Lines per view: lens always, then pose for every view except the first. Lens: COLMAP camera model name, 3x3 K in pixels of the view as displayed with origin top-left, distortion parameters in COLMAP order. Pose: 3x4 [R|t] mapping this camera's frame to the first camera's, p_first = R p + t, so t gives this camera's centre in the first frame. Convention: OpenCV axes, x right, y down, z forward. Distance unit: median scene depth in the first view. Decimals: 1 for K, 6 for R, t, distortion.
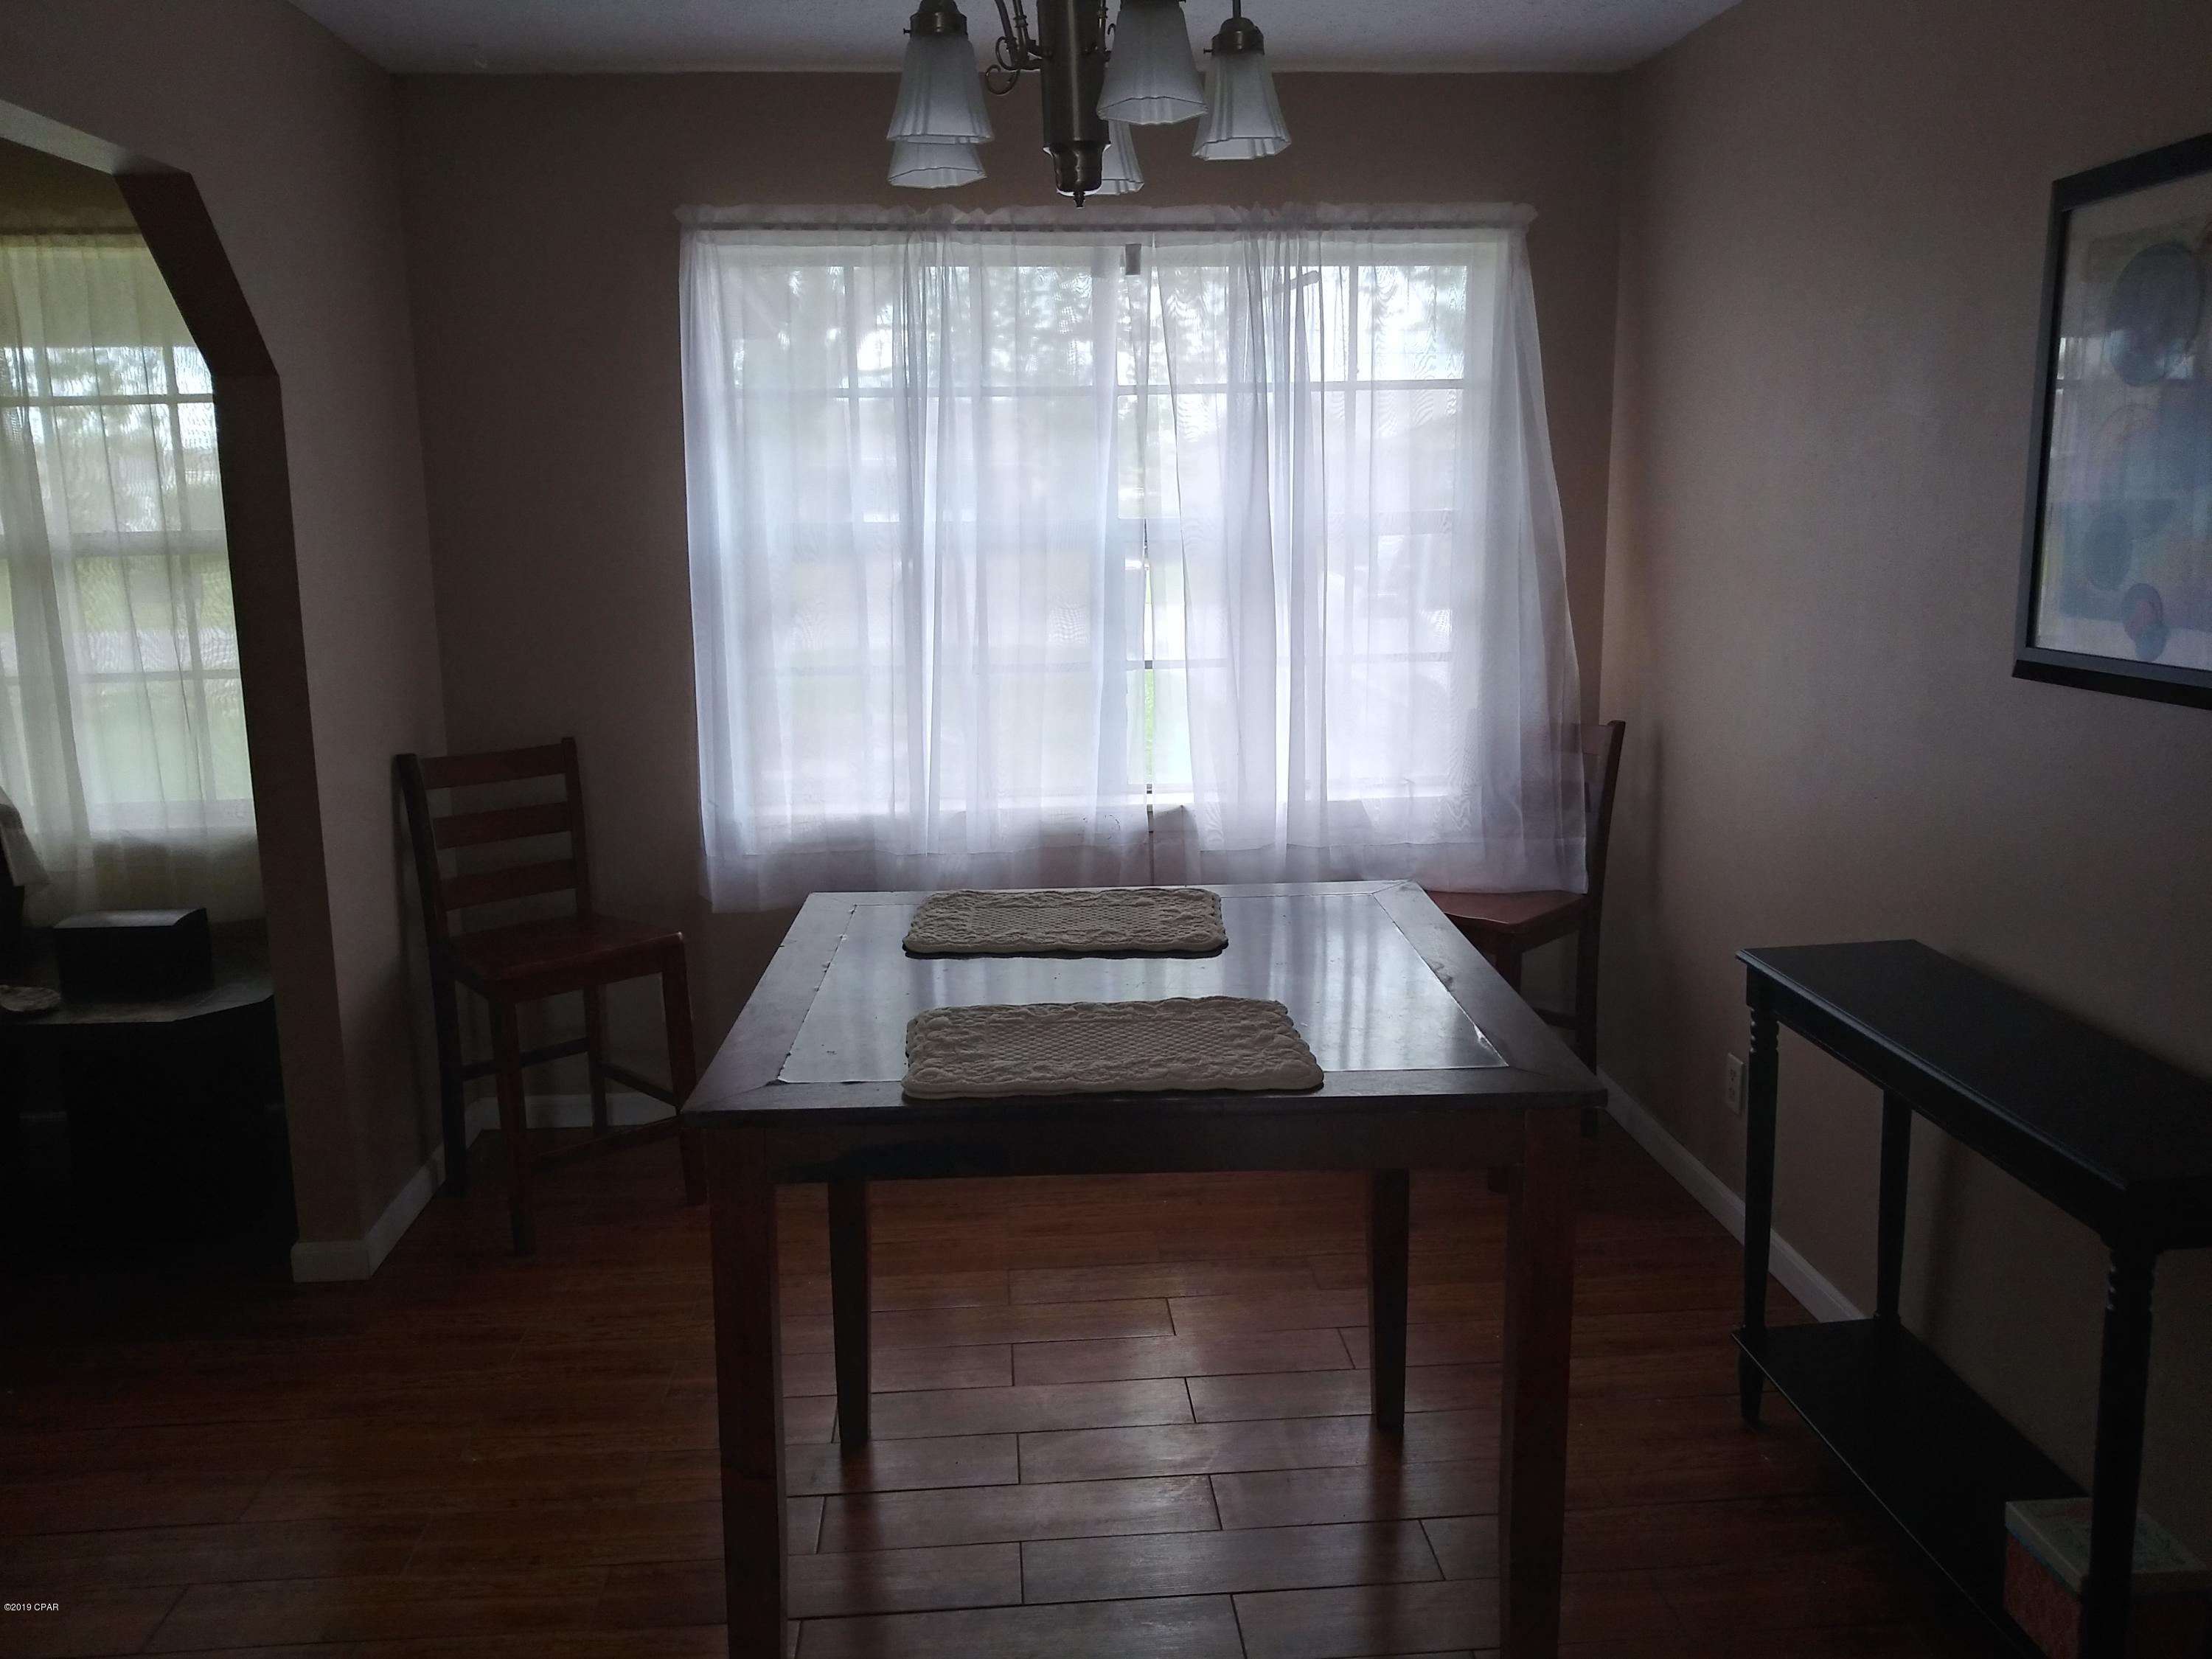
lens RADIAL K [[1732.6, 0, 1094.9], [0, 1732.6, 820.8], [0, 0, 1]] dist [-0.002339, -0.001999]
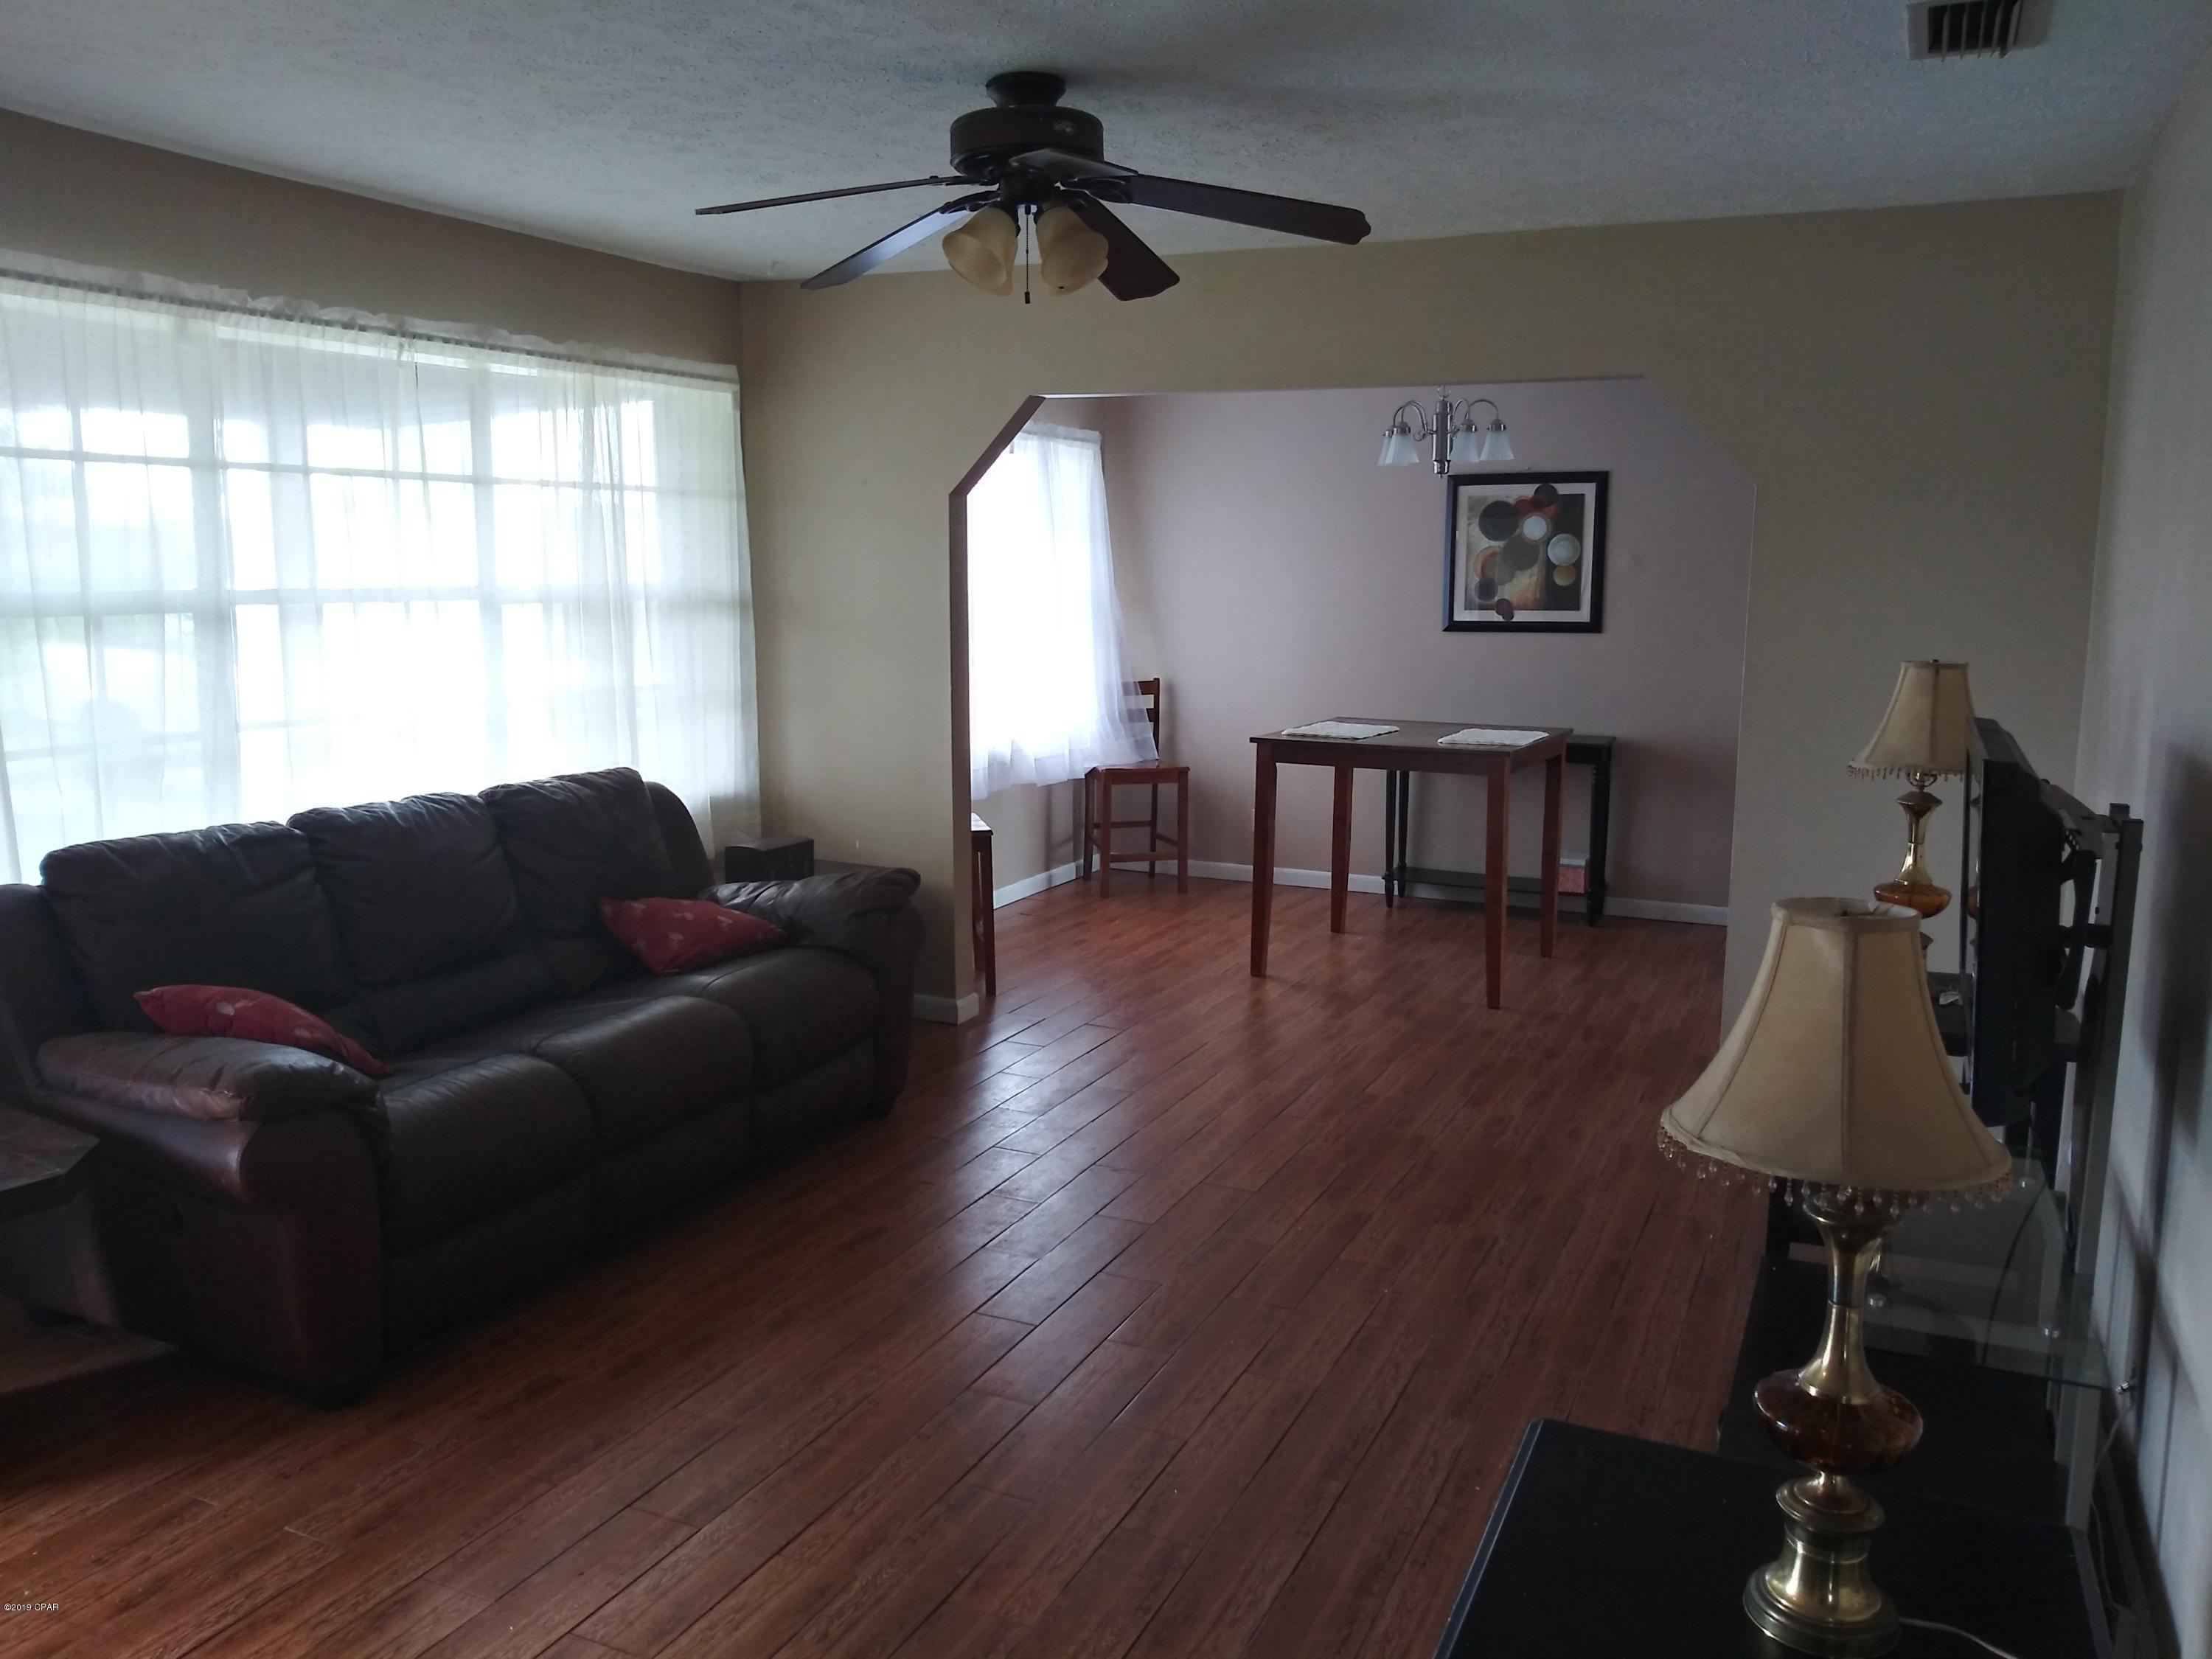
lens RADIAL K [[1792.2, 0, 1106.0], [0, 1792.2, 829.5], [0, 0, 1]] dist [0.025804, -0.013043]
pose [[0.466553, -0.116671, 0.876765, -1.700715], [0.151473, 0.987157, 0.050757, 0.008798], [-0.871426, 0.109125, 0.478234, 0.014798]]
